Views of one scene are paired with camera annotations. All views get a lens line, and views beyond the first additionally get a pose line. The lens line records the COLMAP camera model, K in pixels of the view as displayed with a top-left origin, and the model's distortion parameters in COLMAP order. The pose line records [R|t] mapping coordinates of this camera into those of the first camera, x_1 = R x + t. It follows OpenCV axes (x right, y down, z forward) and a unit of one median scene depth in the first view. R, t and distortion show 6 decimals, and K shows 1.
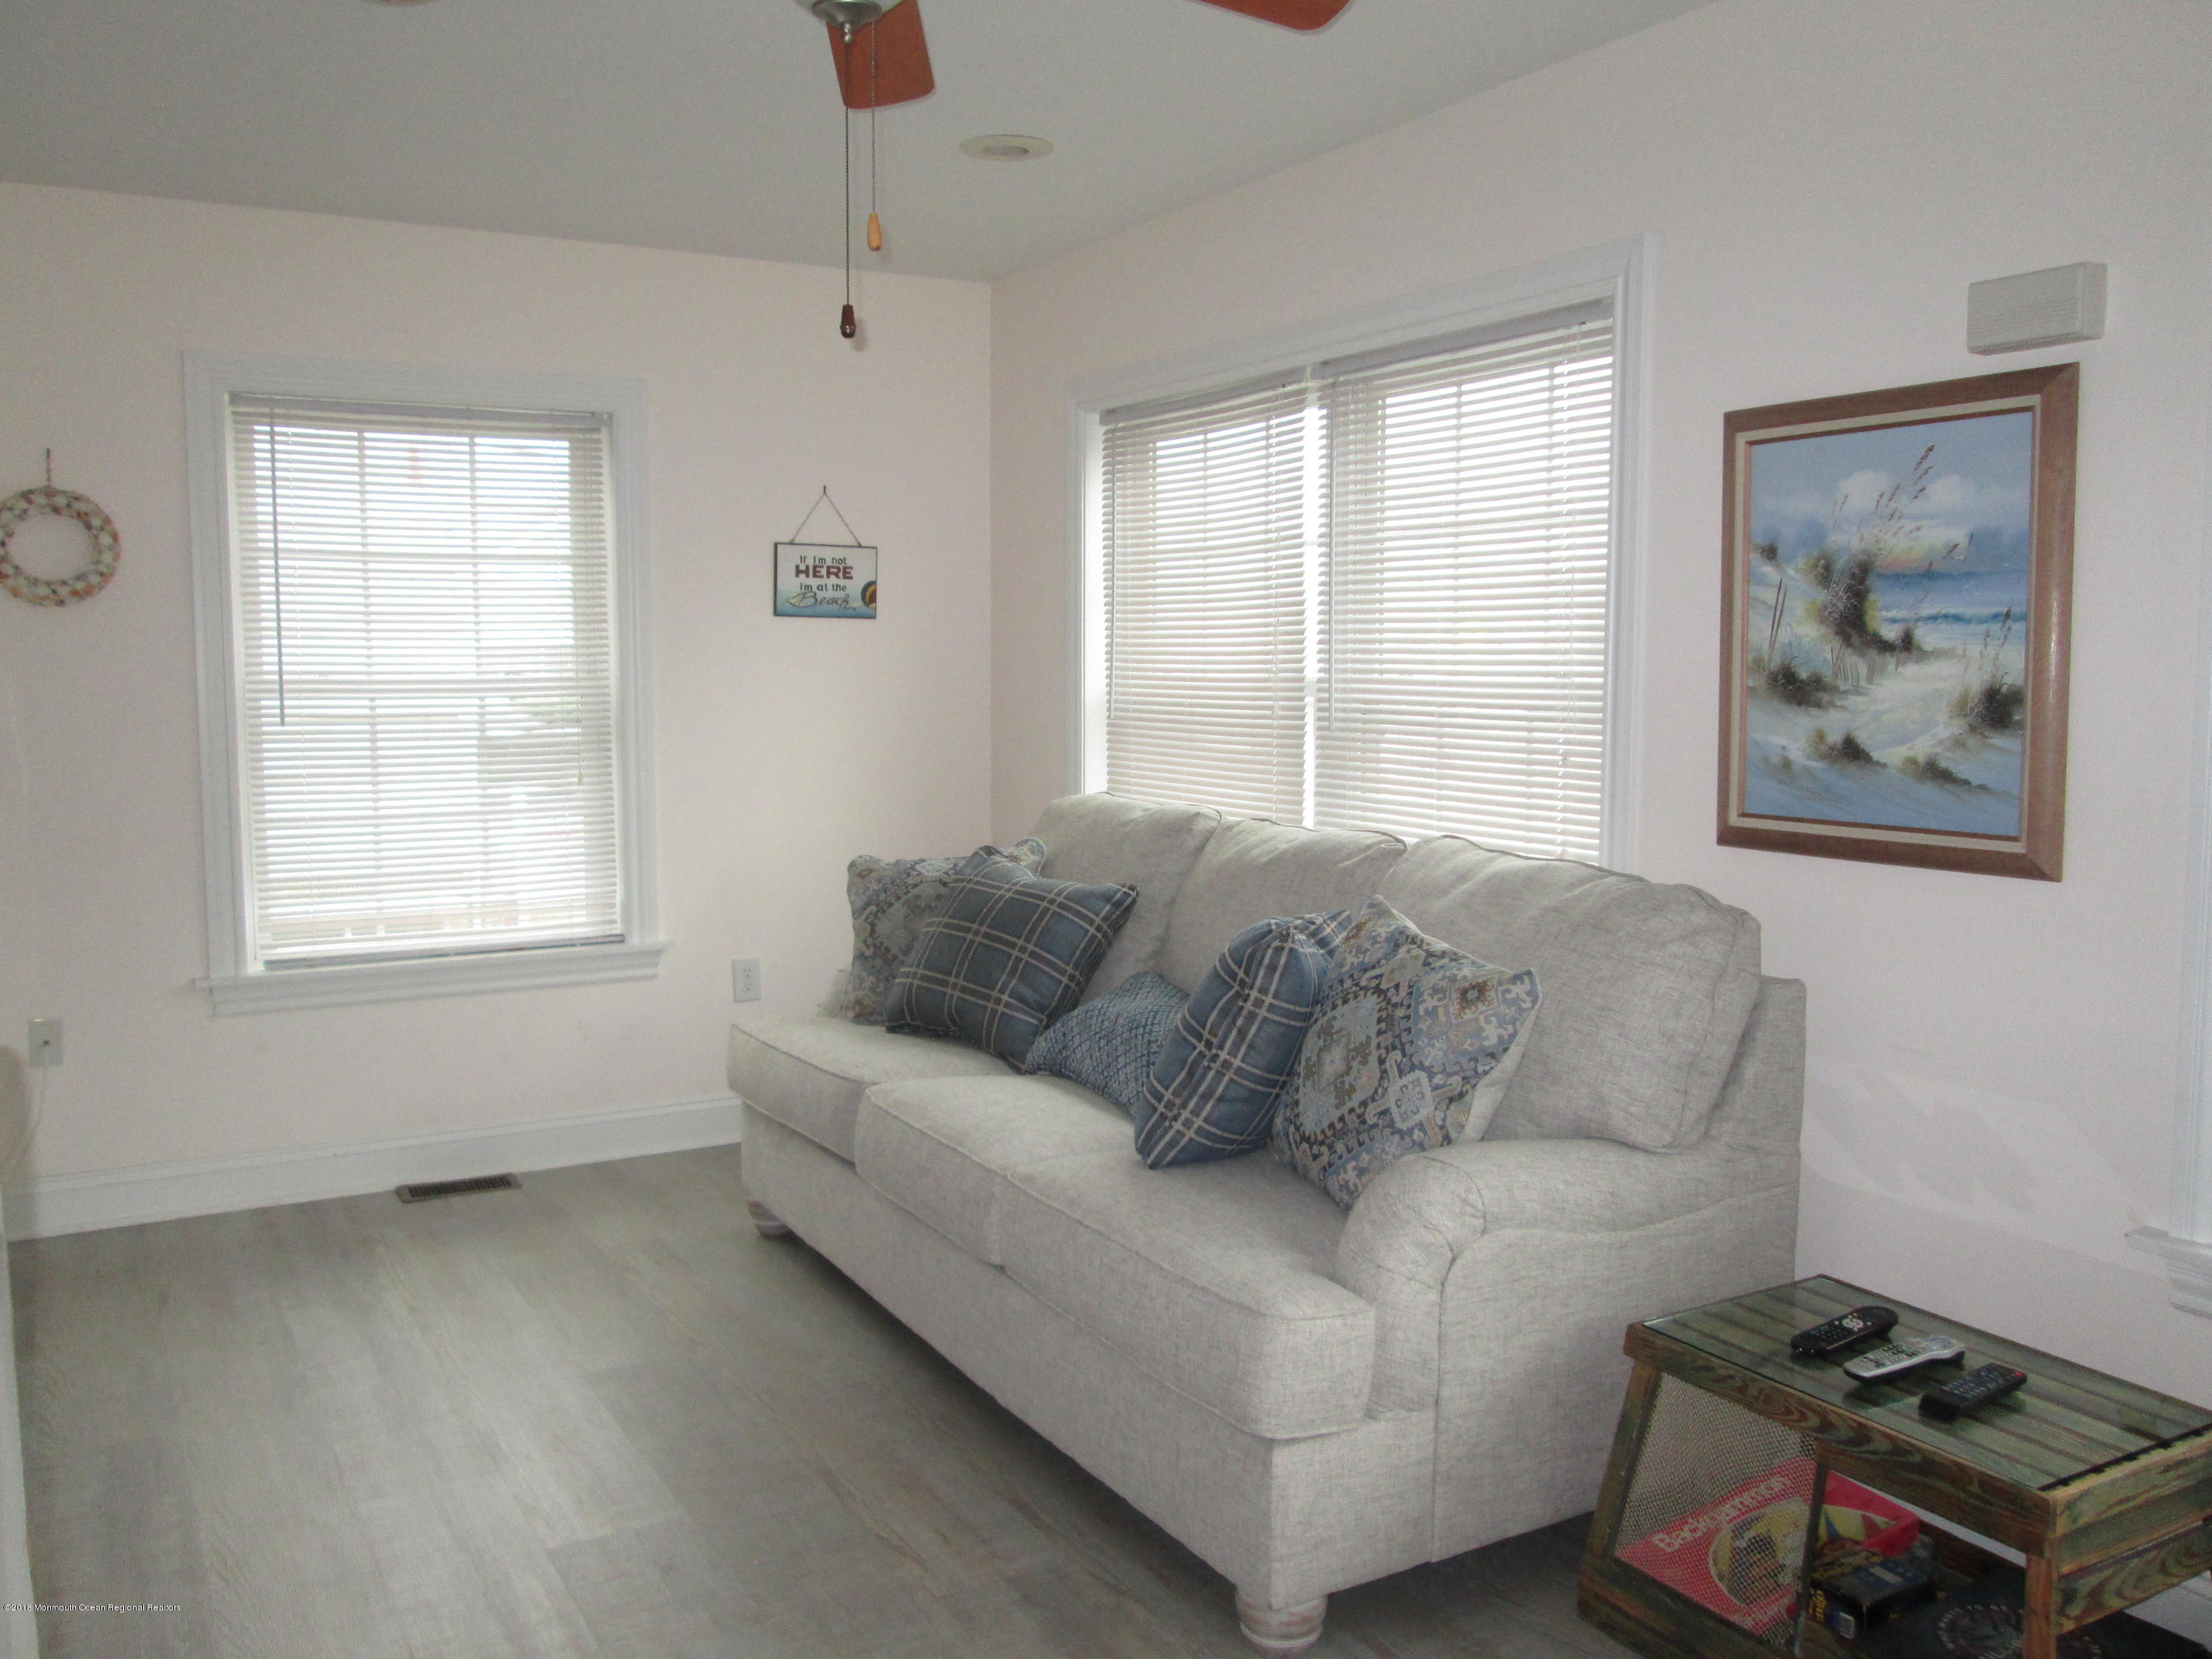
lens RADIAL K [[1850.7, 0, 1106.0], [0, 1850.7, 829.5], [0, 0, 1]] dist [-0.043052, 0.006141]
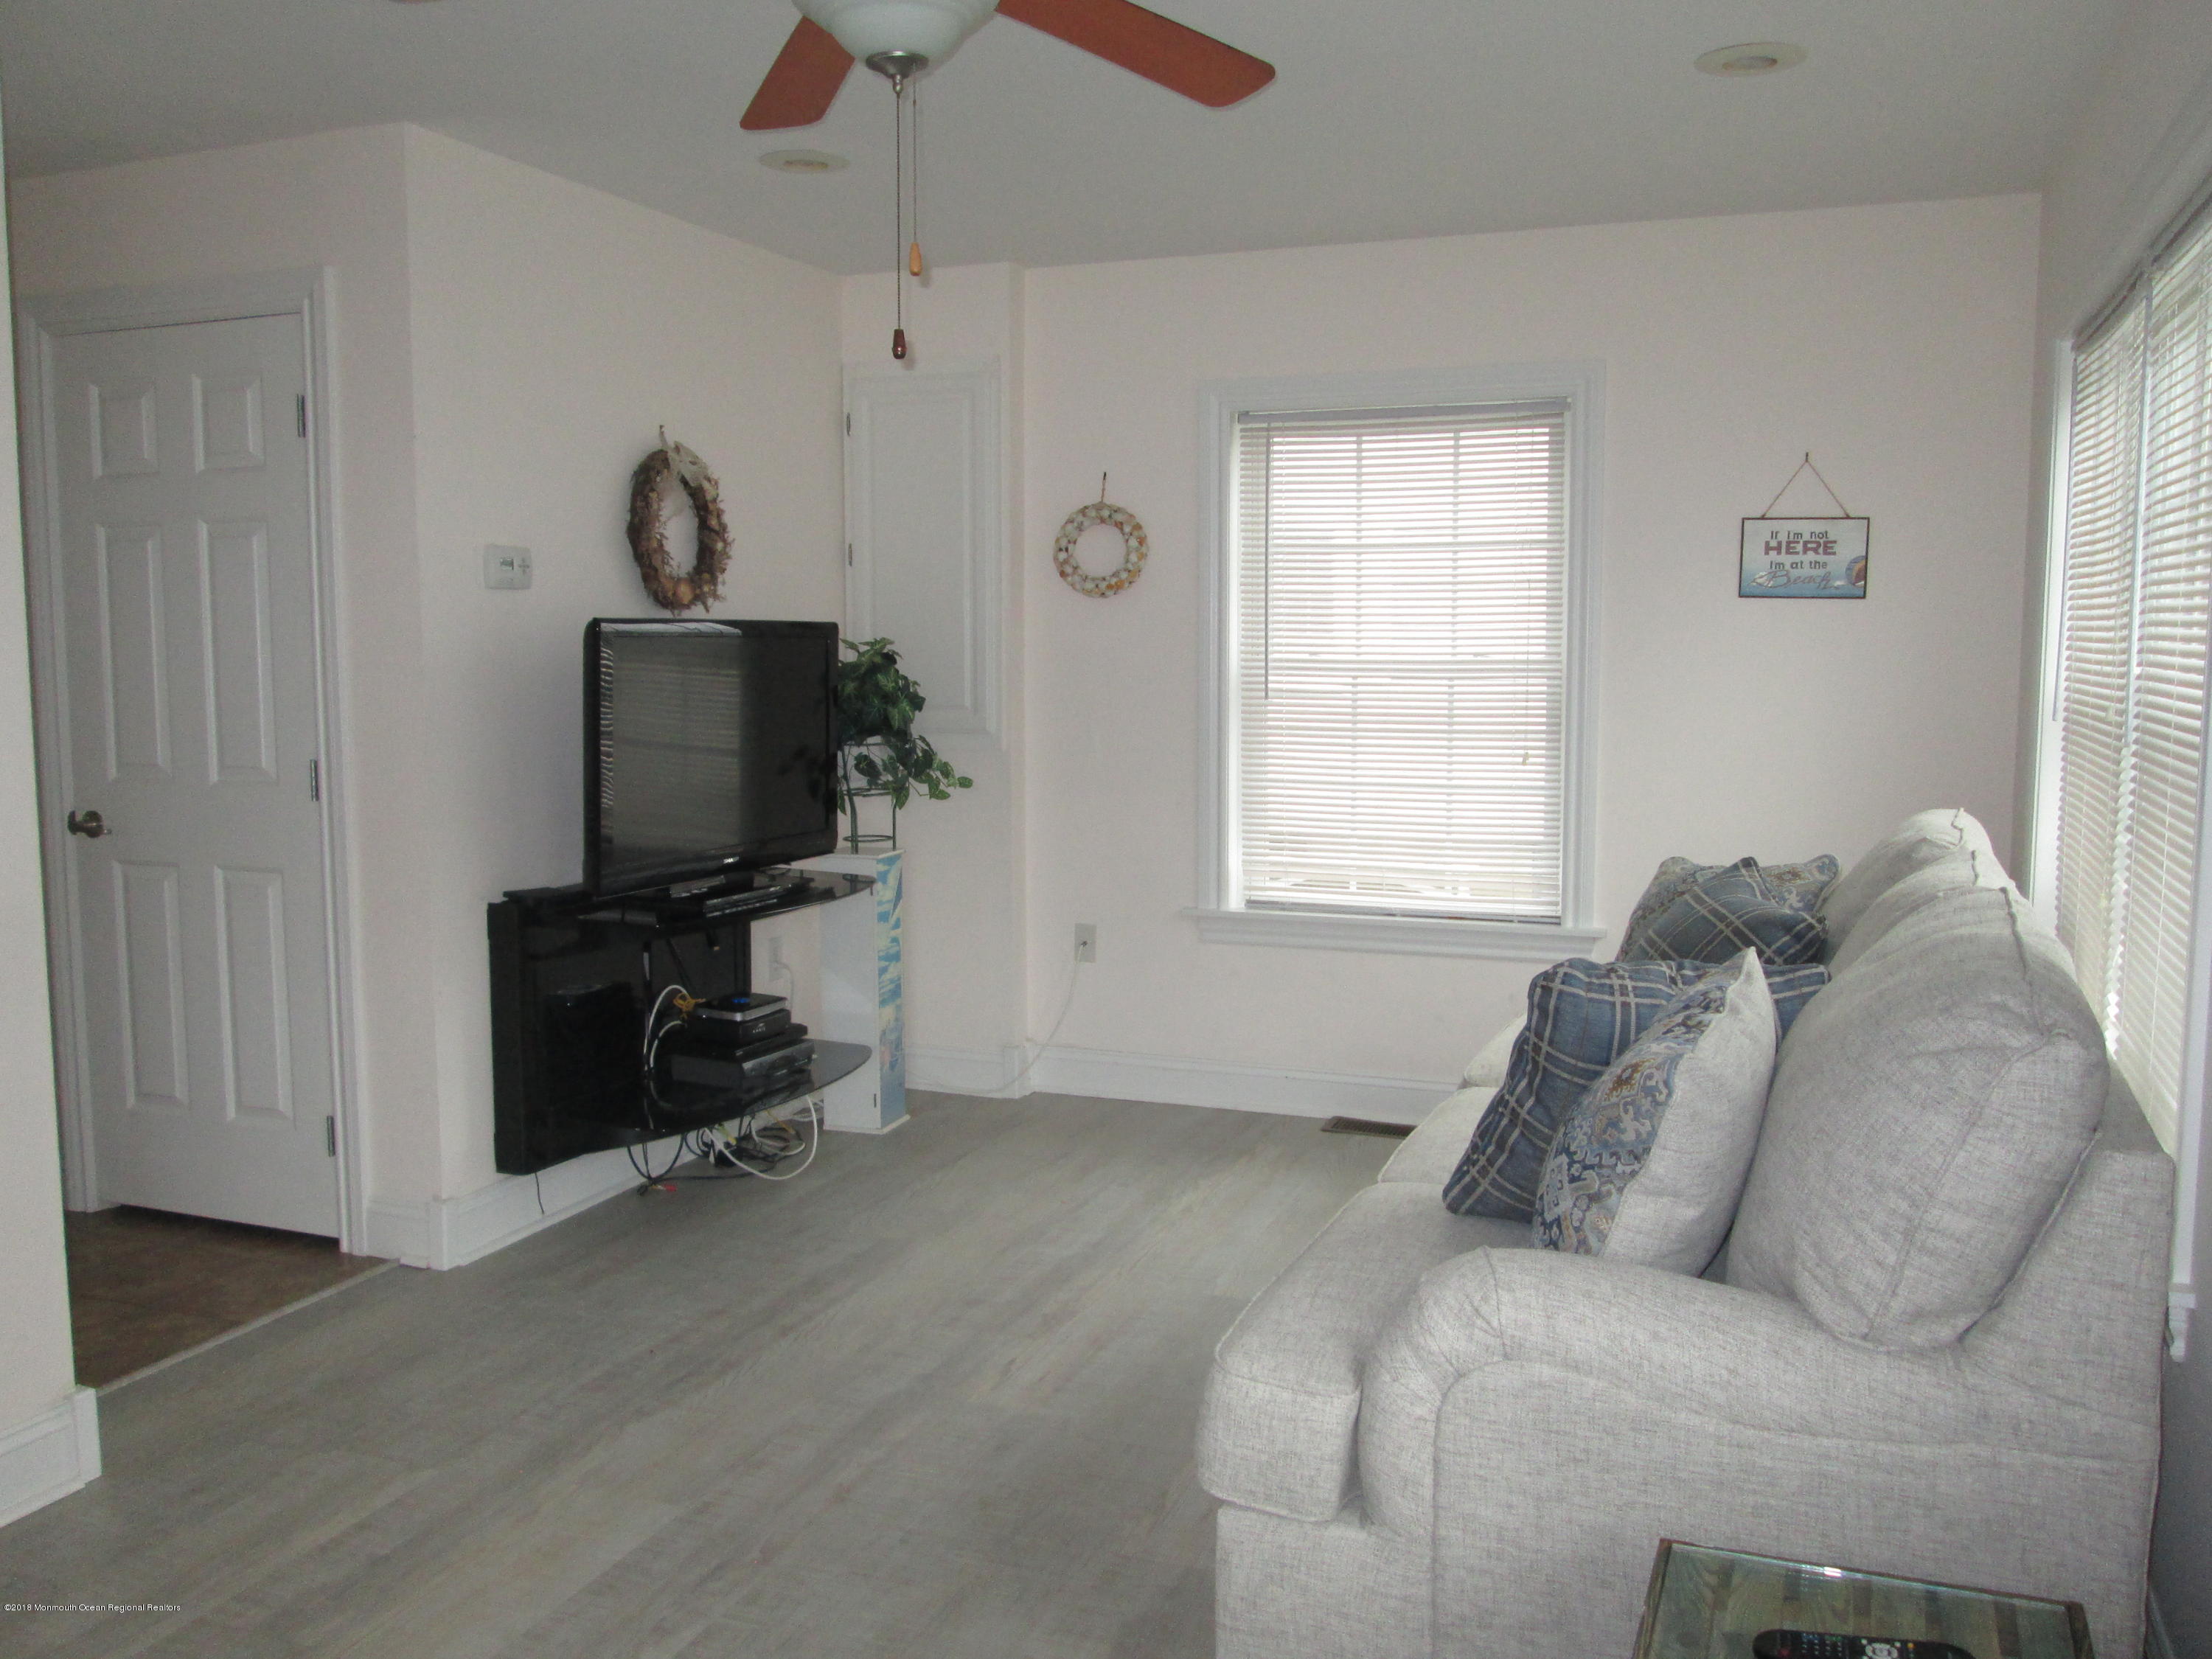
lens RADIAL K [[1839.2, 0, 1106.0], [0, 1839.2, 829.5], [0, 0, 1]] dist [-0.008477, -0.000126]
pose [[0.633424, 0.082137, -0.769433, 0.393559], [-0.072611, 0.996272, 0.046575, -0.021737], [0.770390, 0.026368, 0.637027, 0.192393]]
